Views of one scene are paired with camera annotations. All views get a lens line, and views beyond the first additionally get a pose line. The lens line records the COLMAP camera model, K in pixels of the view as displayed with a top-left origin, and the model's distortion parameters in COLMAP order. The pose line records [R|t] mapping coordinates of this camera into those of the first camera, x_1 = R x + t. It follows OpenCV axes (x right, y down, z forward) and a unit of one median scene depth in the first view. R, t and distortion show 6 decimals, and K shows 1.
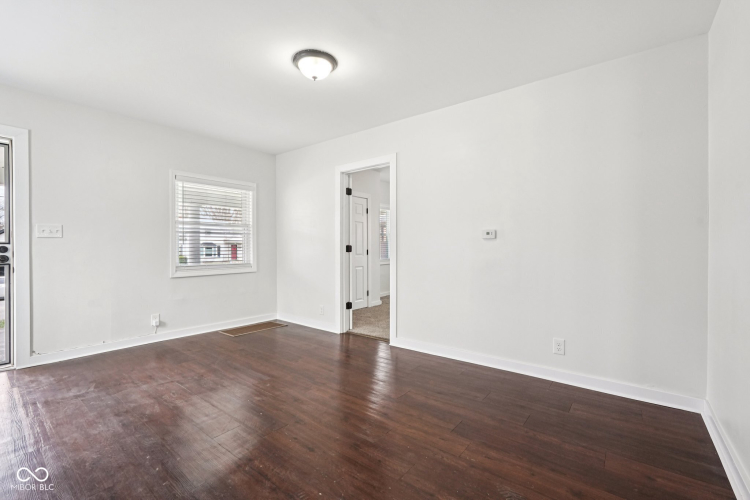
lens RADIAL K [[330.0, 0, 368.8], [0, 330.0, 249.5], [0, 0, 1]] dist [-0.003239, 0.004758]
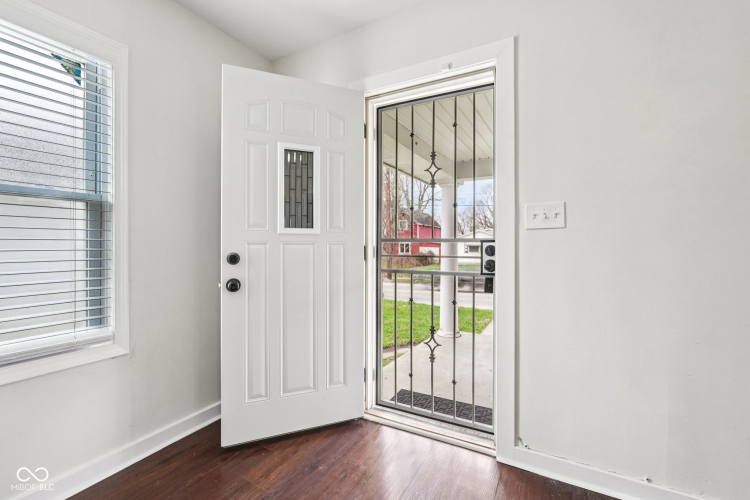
lens RADIAL K [[353.0, 0, 368.8], [0, 353.0, 246.5], [0, 0, 1]] dist [0.042946, 0.000192]
pose [[0.185877, -0.007648, -0.982543, -0.404133], [-0.005694, 0.999945, -0.008860, -0.000283], [0.982557, 0.007241, 0.185823, 0.546956]]
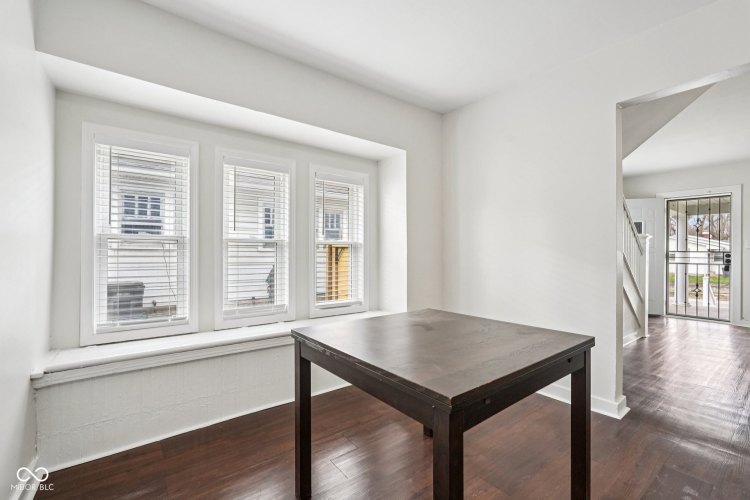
lens RADIAL K [[330.0, 0, 377.0], [0, 330.0, 251.0], [0, 0, 1]] dist [-0.003239, 0.004758]
pose [[-0.222212, -0.006953, -0.974974, 0.868349], [-0.016978, 0.999851, -0.003261, 0.010355], [0.974851, 0.015829, -0.222296, -0.361400]]
